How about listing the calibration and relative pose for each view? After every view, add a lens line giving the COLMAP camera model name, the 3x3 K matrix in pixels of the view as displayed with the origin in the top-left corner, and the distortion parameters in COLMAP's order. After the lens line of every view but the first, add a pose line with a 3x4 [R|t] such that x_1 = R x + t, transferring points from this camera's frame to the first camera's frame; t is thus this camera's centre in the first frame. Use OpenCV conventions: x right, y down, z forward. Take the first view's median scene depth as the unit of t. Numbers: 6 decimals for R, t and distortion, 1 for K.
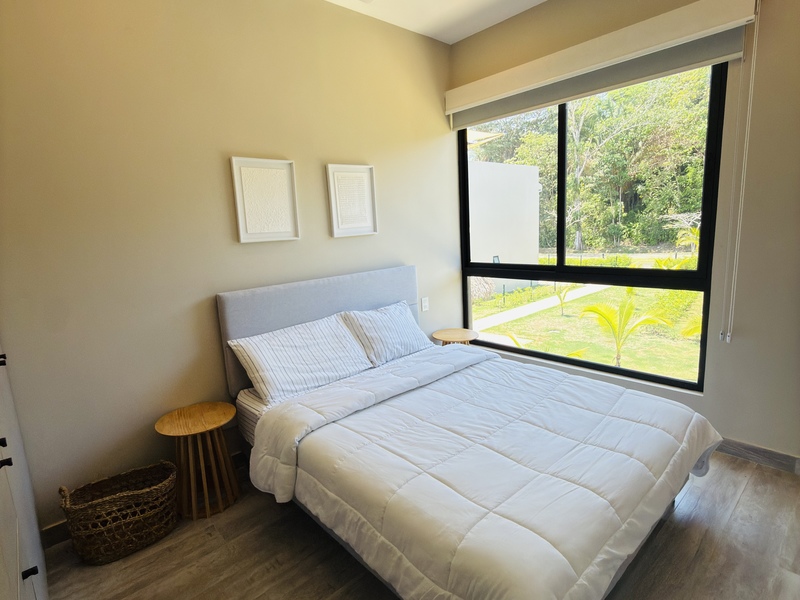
lens RADIAL K [[427.1, 0, 400.0], [0, 427.1, 300.0], [0, 0, 1]] dist [0.002735, -0.000875]
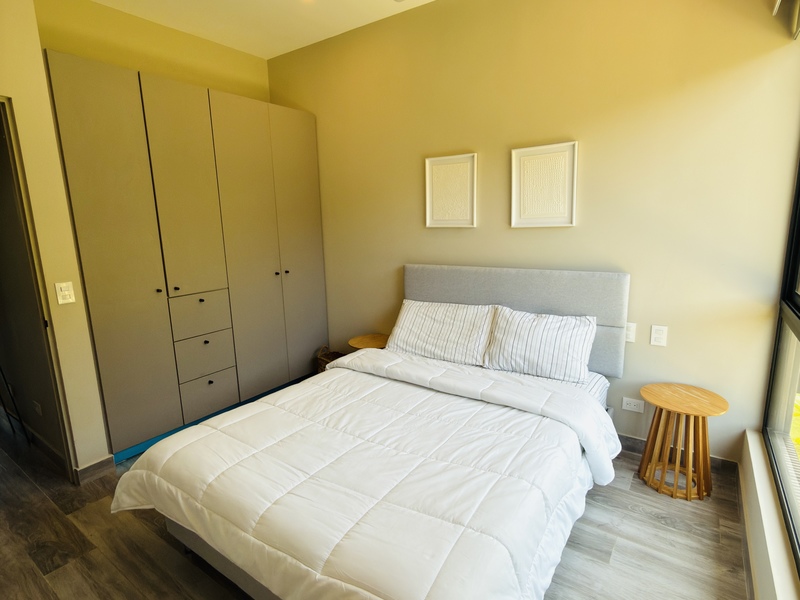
lens RADIAL K [[427.1, 0, 400.0], [0, 427.1, 300.0], [0, 0, 1]] dist [0.002735, -0.000875]
pose [[0.220064, 0.230613, -0.947834, 0.801527], [-0.157371, 0.967319, 0.198816, -0.154037], [0.962708, 0.105410, 0.249164, 0.592252]]
